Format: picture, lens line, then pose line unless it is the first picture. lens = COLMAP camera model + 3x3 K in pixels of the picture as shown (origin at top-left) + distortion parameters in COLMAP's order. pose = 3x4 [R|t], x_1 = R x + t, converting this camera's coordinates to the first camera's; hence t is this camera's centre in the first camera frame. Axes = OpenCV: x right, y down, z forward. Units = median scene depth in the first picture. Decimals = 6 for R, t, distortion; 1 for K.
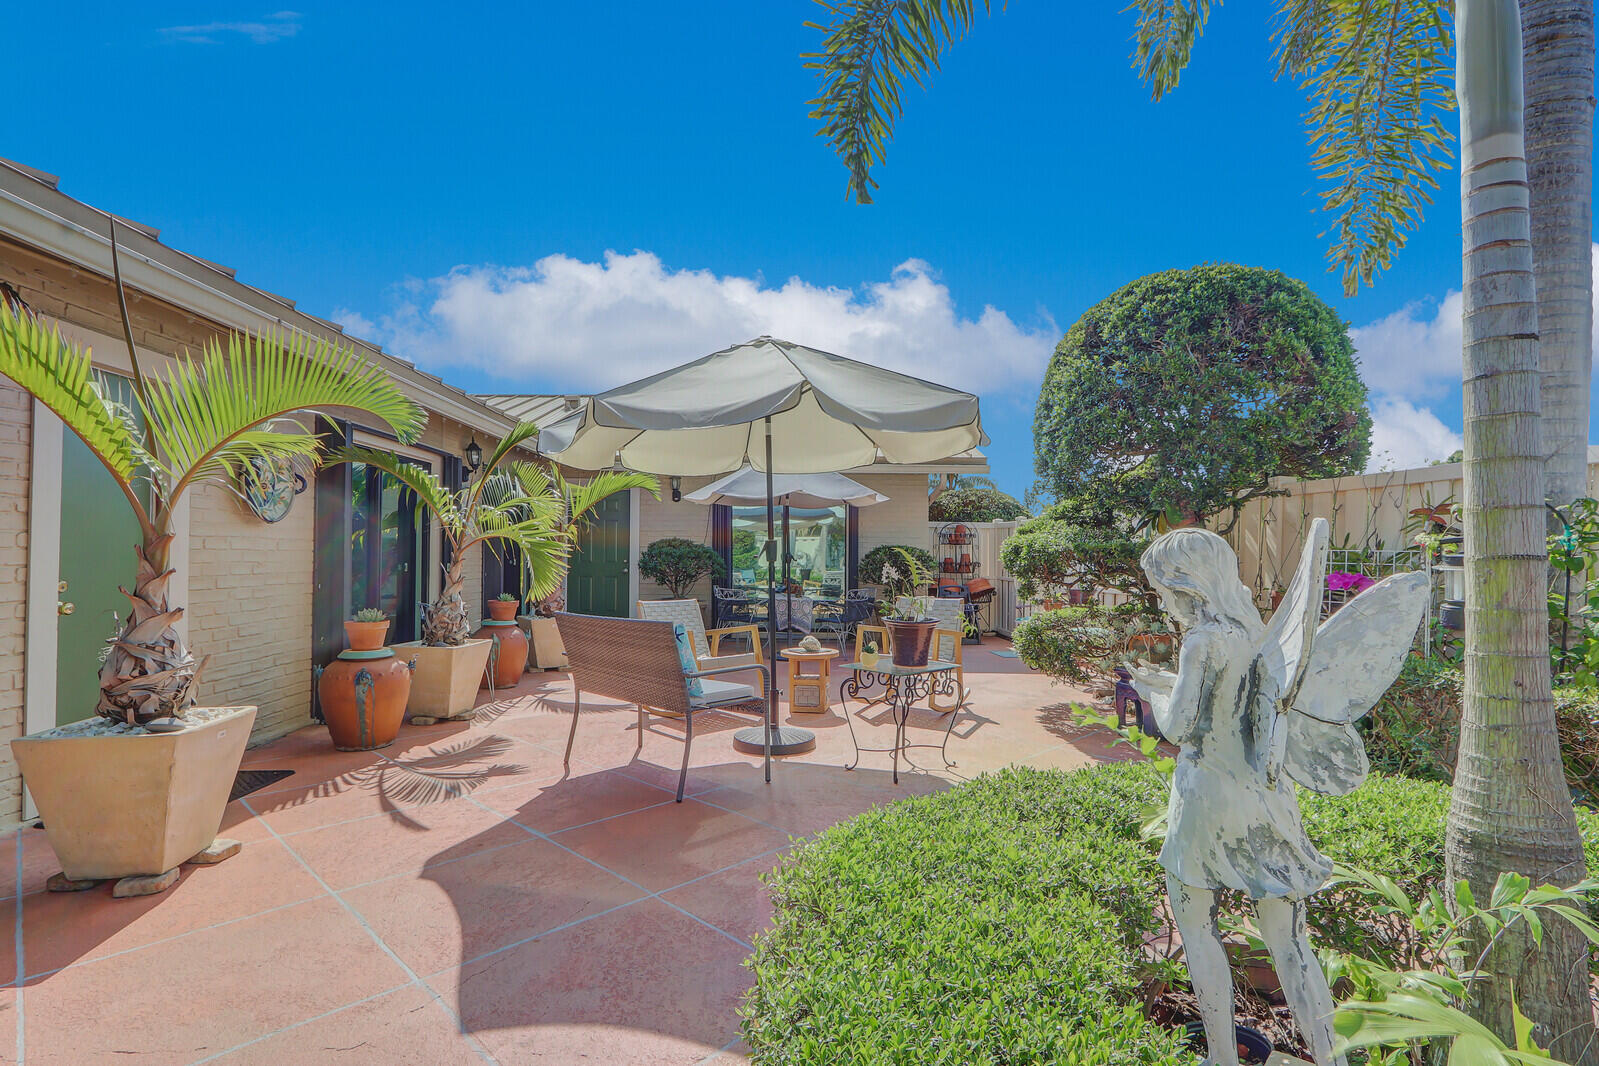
lens RADIAL K [[758.3, 0, 795.9], [0, 758.3, 540.2], [0, 0, 1]] dist [-0.016062, 0.000650]
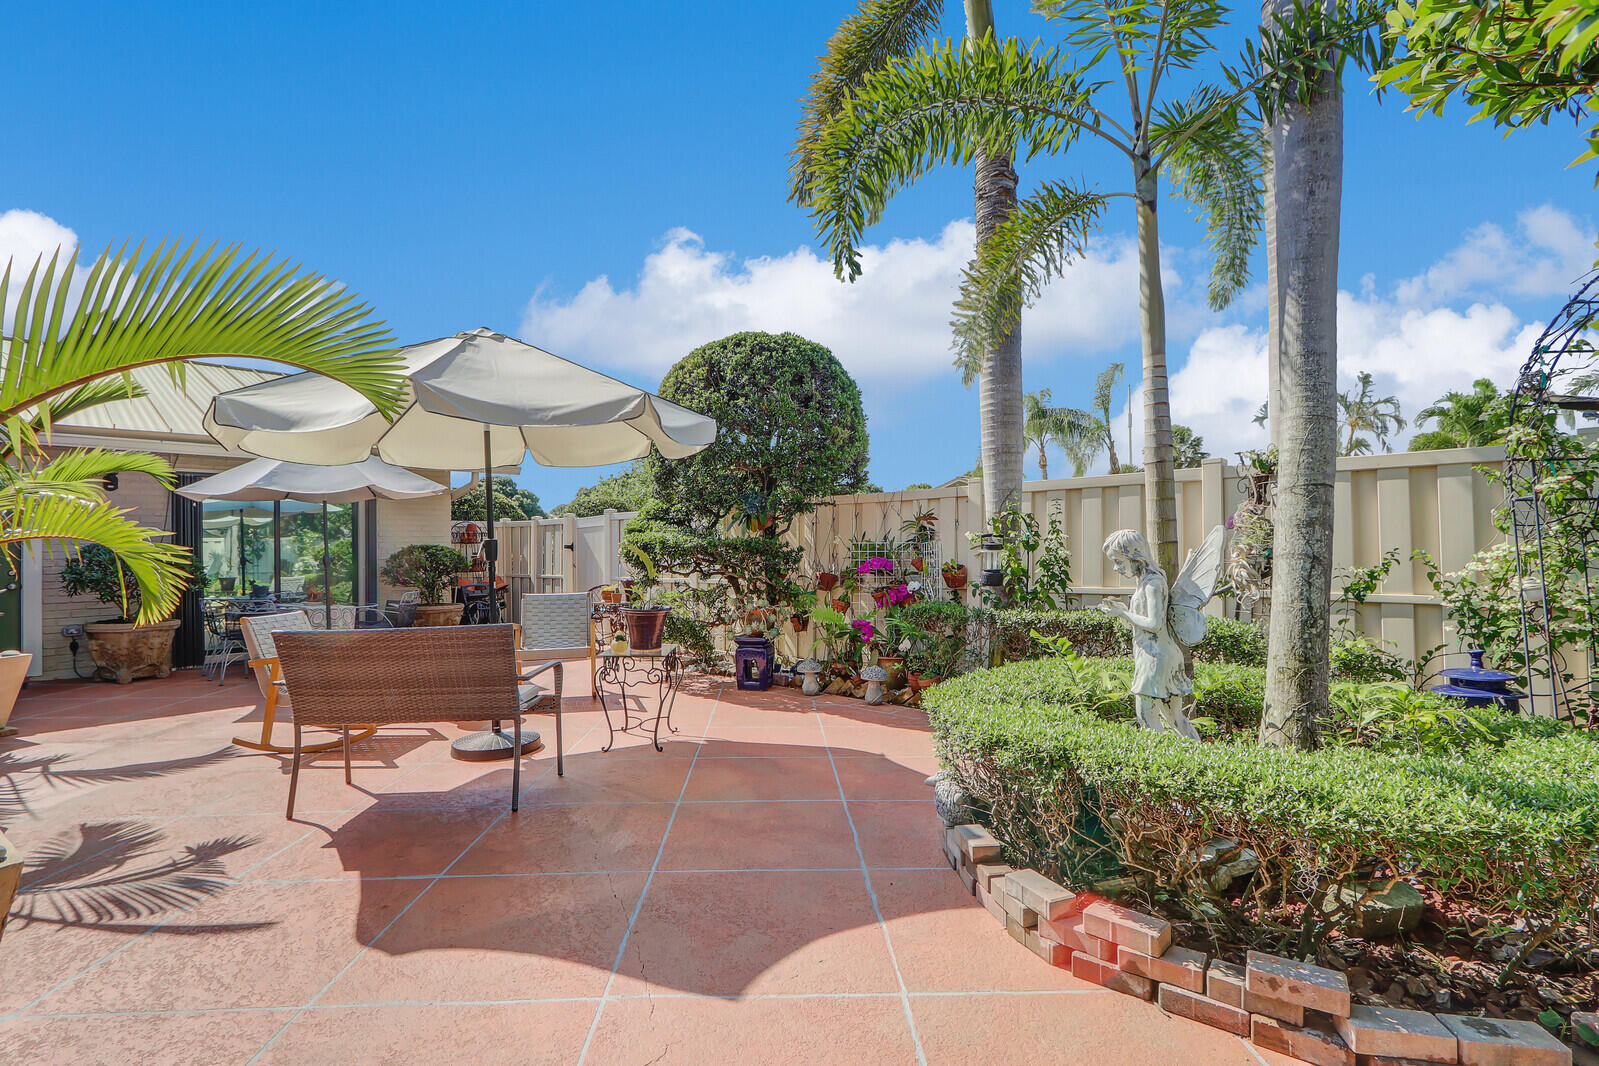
lens RADIAL K [[758.3, 0, 796.1], [0, 758.3, 537.6], [0, 0, 1]] dist [-0.016062, 0.000650]
pose [[0.672348, -0.003038, 0.740229, -0.540592], [0.002944, 0.999995, 0.001429, -0.000647], [-0.740229, 0.001218, 0.672353, 0.080147]]
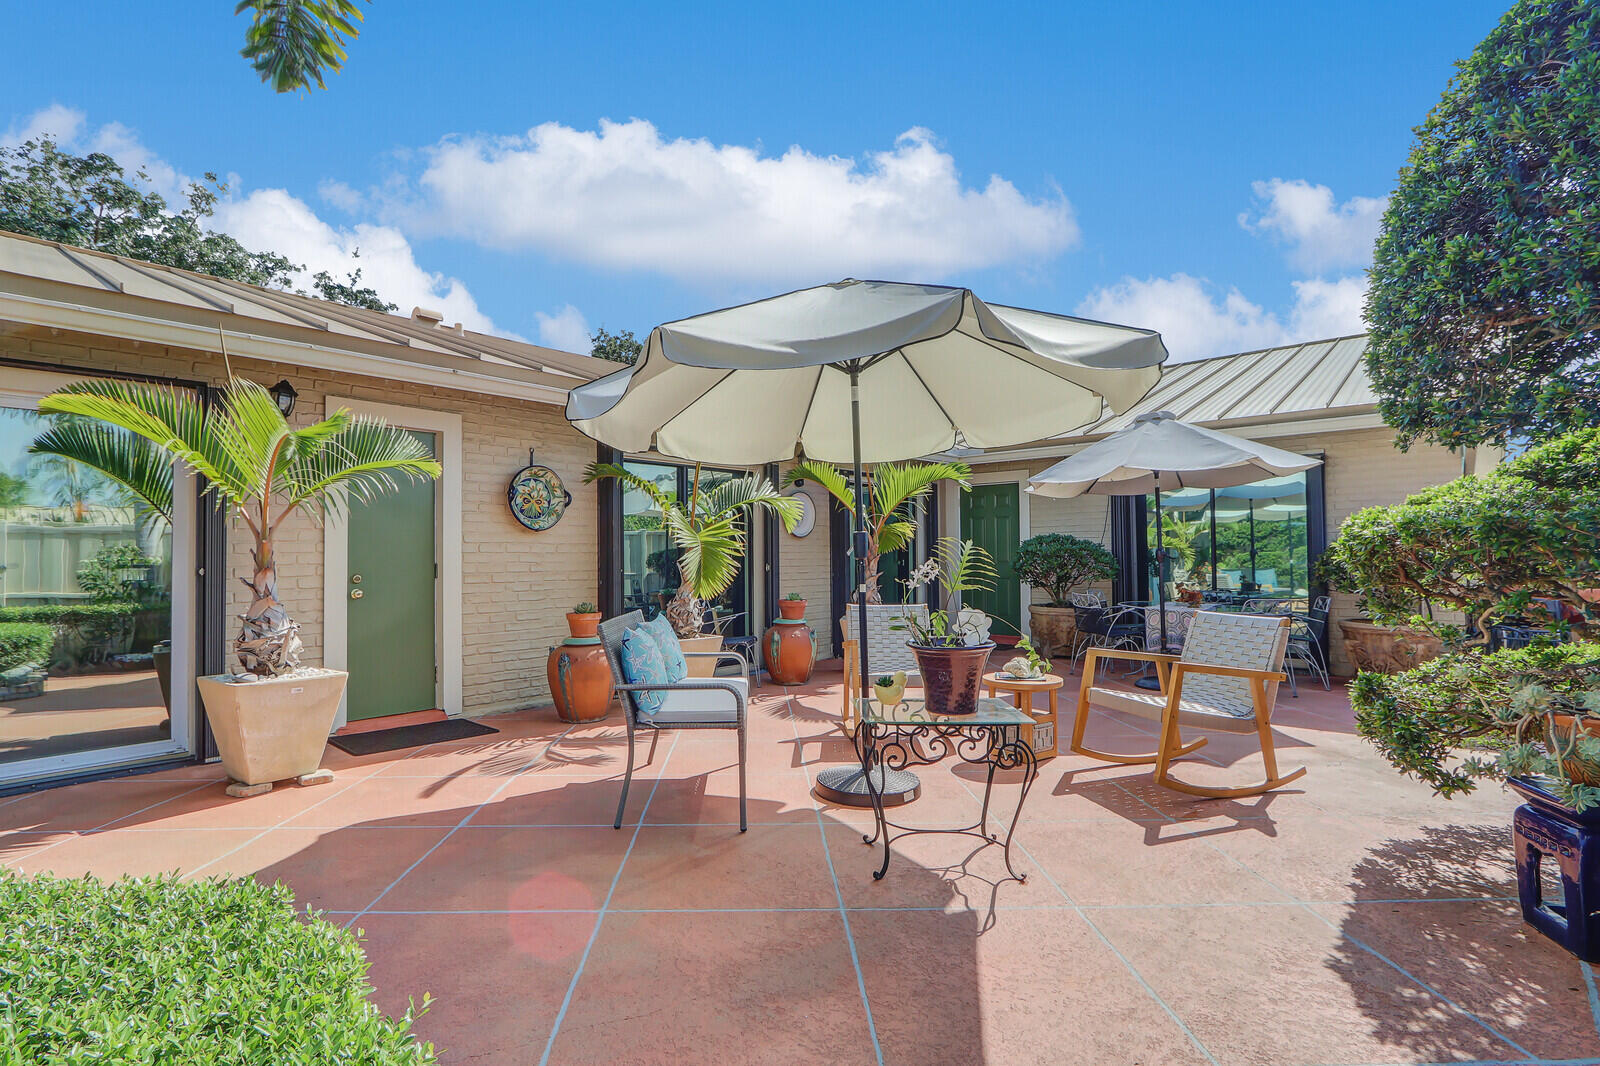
lens RADIAL K [[758.8, 0, 786.1], [0, 758.8, 538.7], [0, 0, 1]] dist [-0.016062, 0.000650]
pose [[0.718970, -0.024871, -0.694596, 0.531933], [0.021884, 0.999674, -0.013143, 0.017562], [0.694697, -0.005751, 0.719280, 0.427244]]
